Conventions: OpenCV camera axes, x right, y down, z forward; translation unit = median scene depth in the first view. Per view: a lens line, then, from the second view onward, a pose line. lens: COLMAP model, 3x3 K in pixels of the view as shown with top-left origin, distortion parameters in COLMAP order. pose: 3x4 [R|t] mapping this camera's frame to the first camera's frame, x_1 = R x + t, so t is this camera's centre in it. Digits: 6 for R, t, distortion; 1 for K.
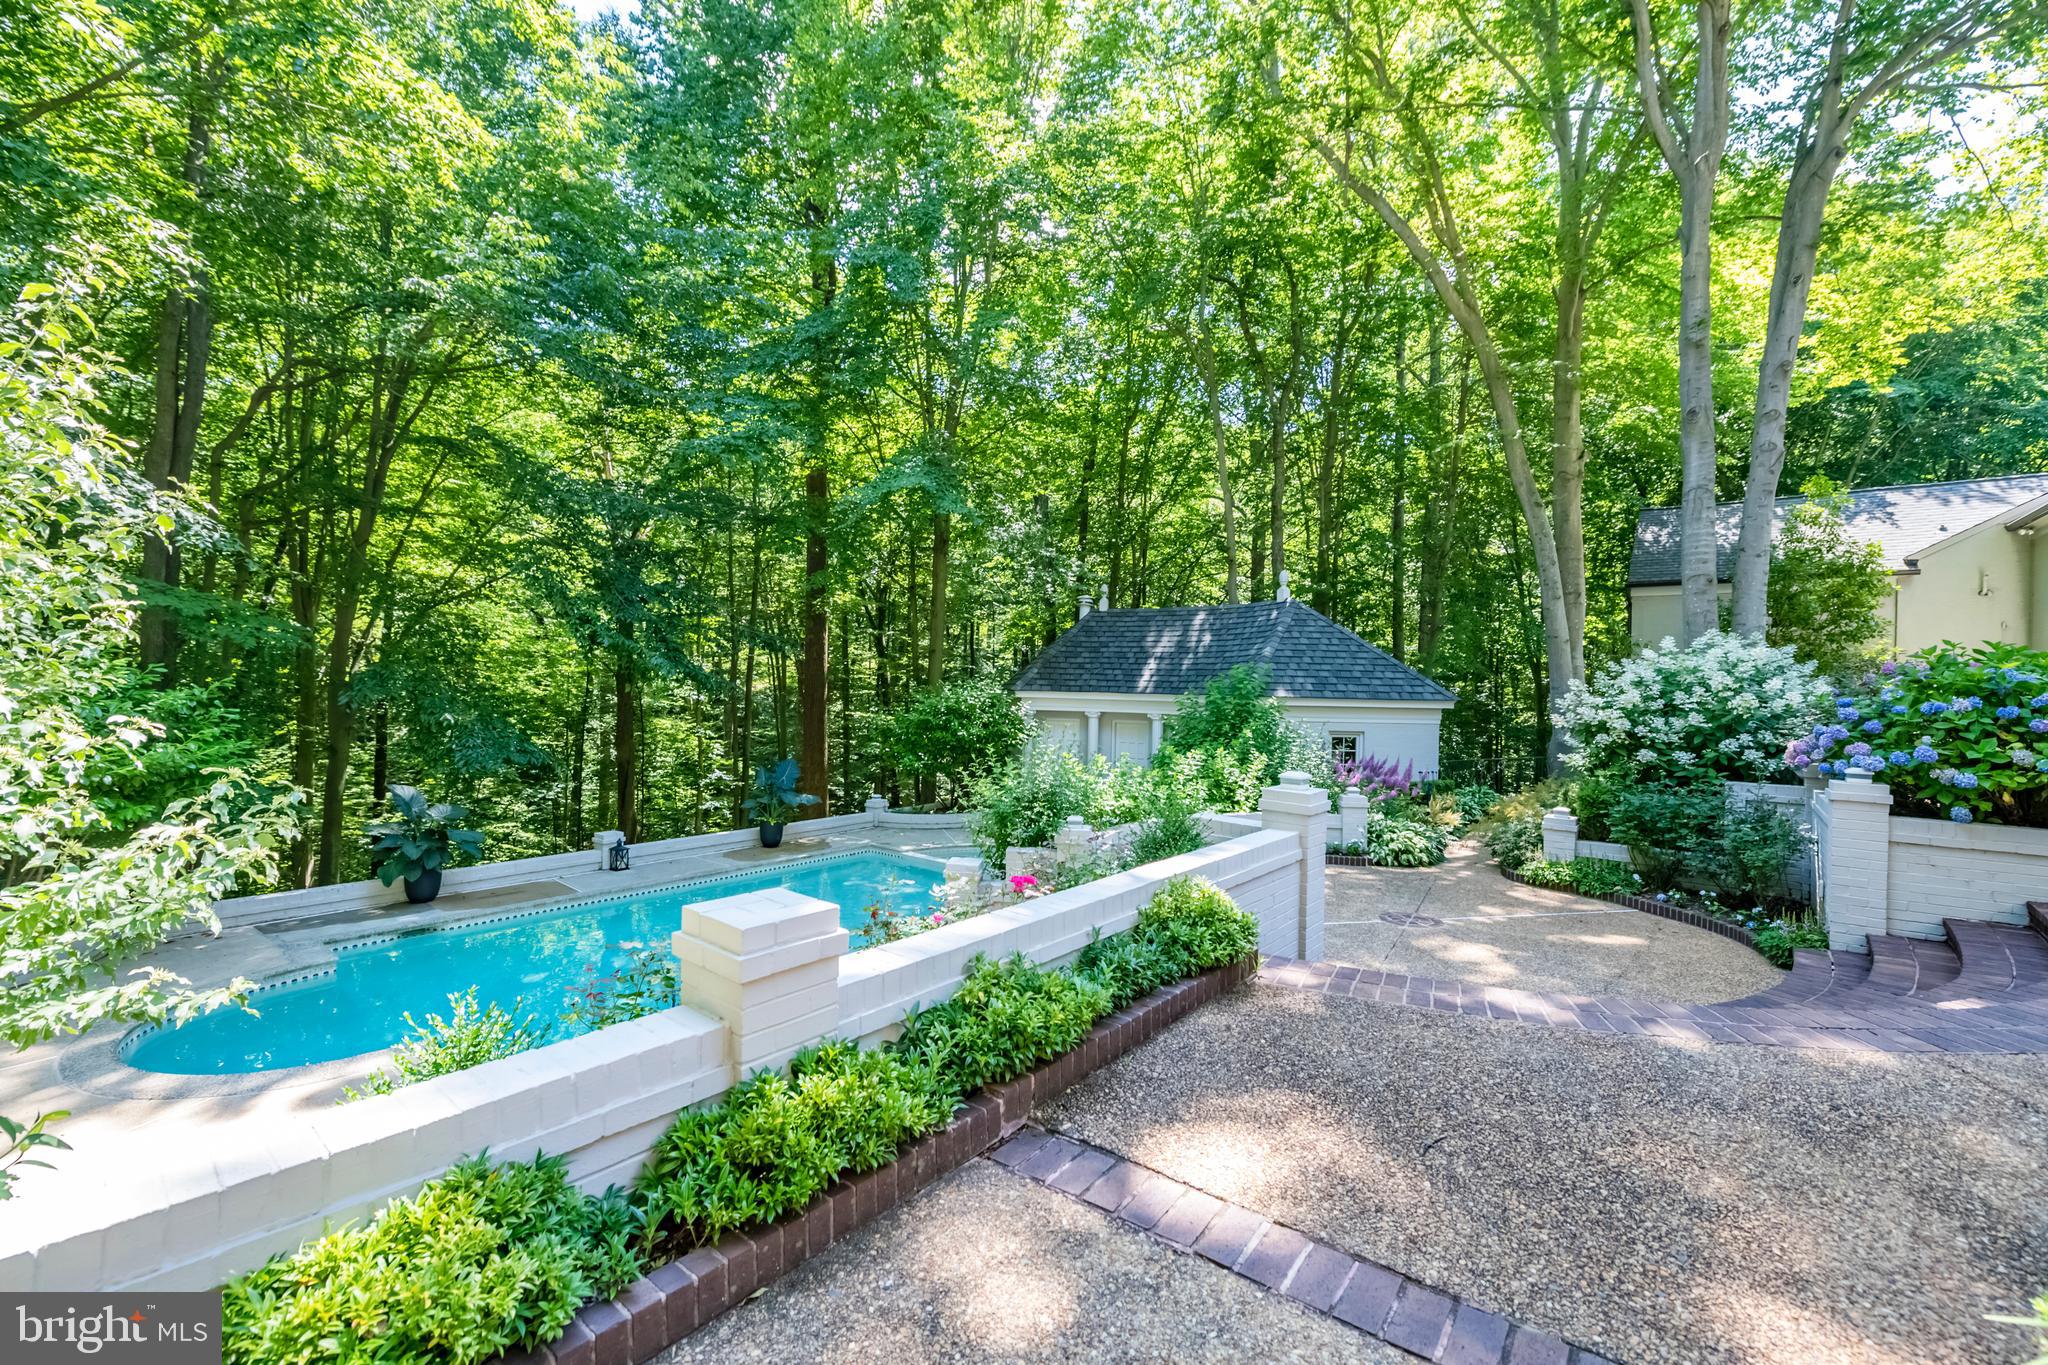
lens RADIAL K [[821.9, 0, 1027.9], [0, 821.9, 684.4], [0, 0, 1]] dist [-0.009985, -0.001064]
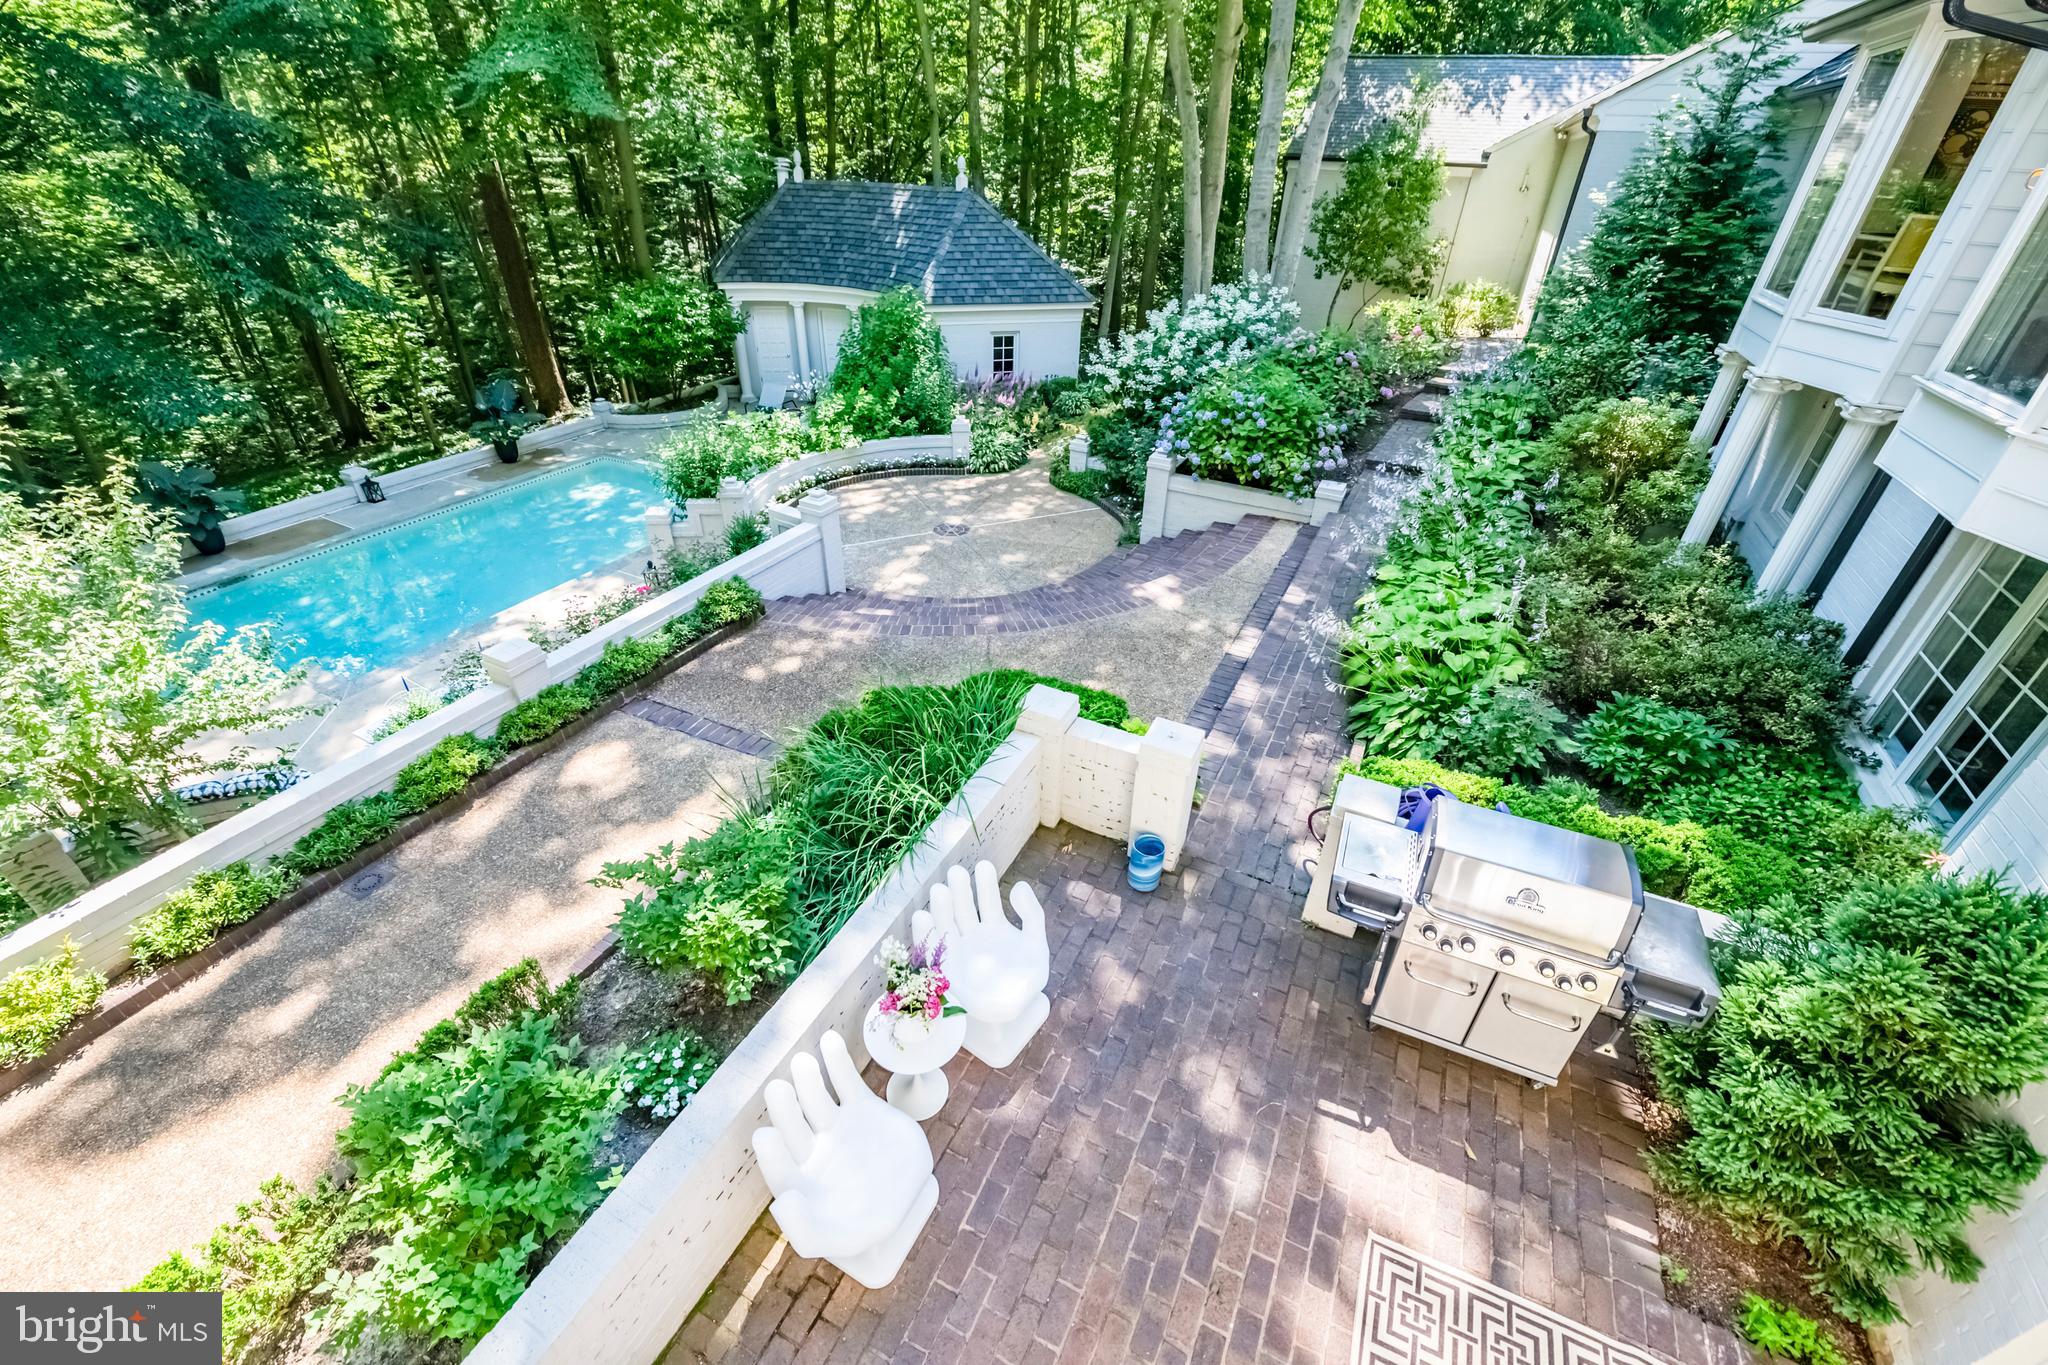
lens RADIAL K [[821.9, 0, 1028.2], [0, 821.9, 686.7], [0, 0, 1]] dist [-0.009985, -0.001064]
pose [[0.972594, -0.119574, 0.199405, 0.183981], [-0.011127, 0.832705, 0.553606, -0.265356], [-0.232242, -0.540653, 0.808553, -0.391215]]
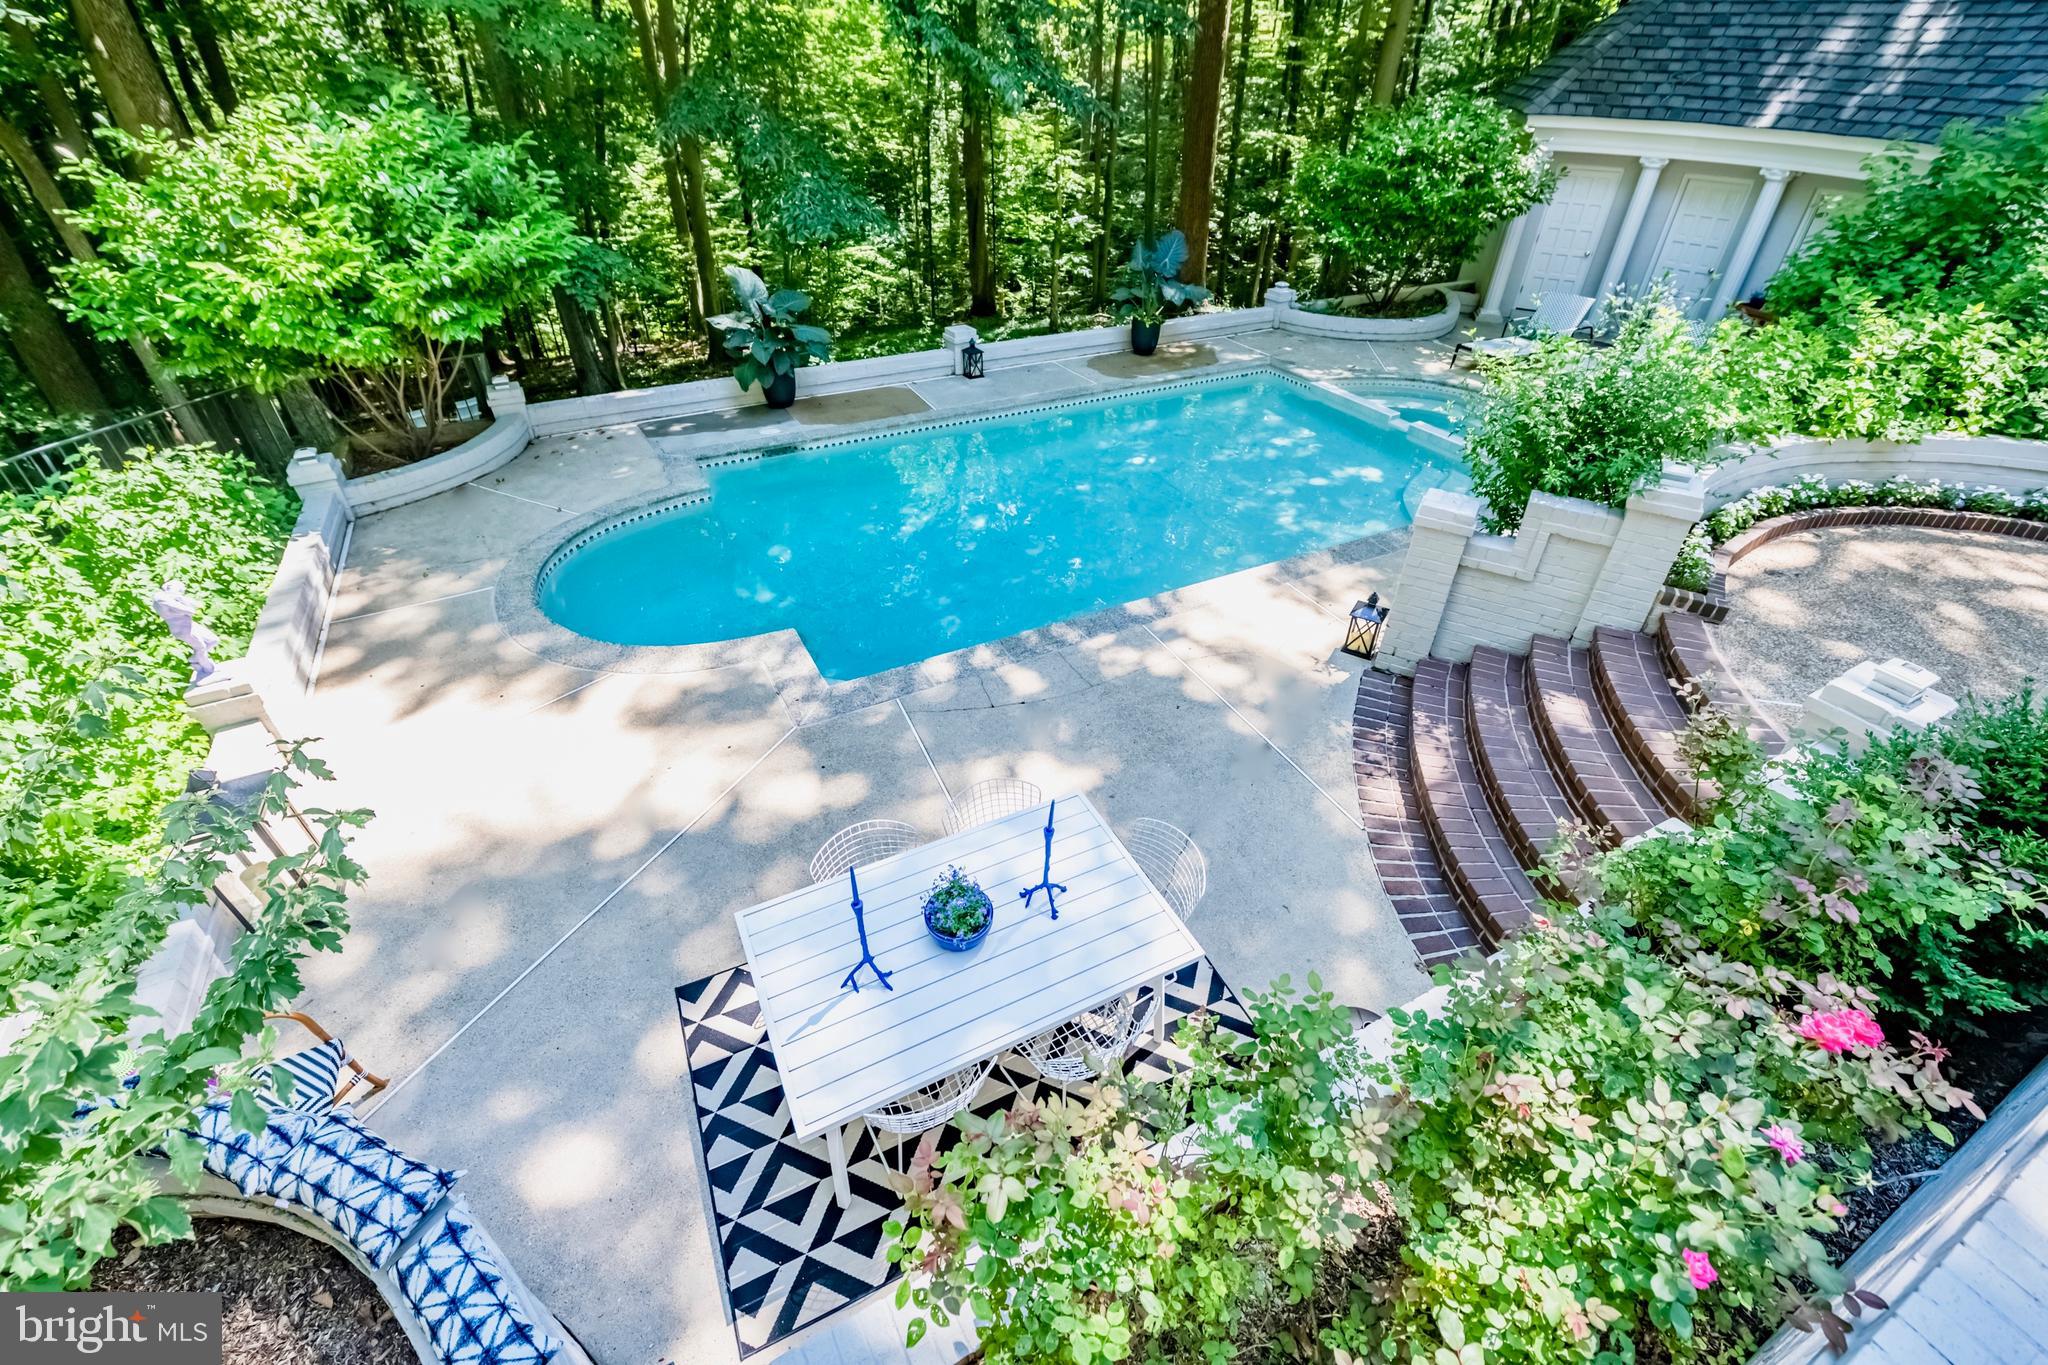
lens RADIAL K [[882.6, 0, 1034.1], [0, 882.6, 690.0], [0, 0, 1]] dist [-0.003389, -0.002204]
pose [[0.921834, 0.224951, -0.315624, -0.096835], [0.004359, 0.808268, 0.588799, -0.062922], [0.387559, -0.544151, 0.744109, 0.204689]]
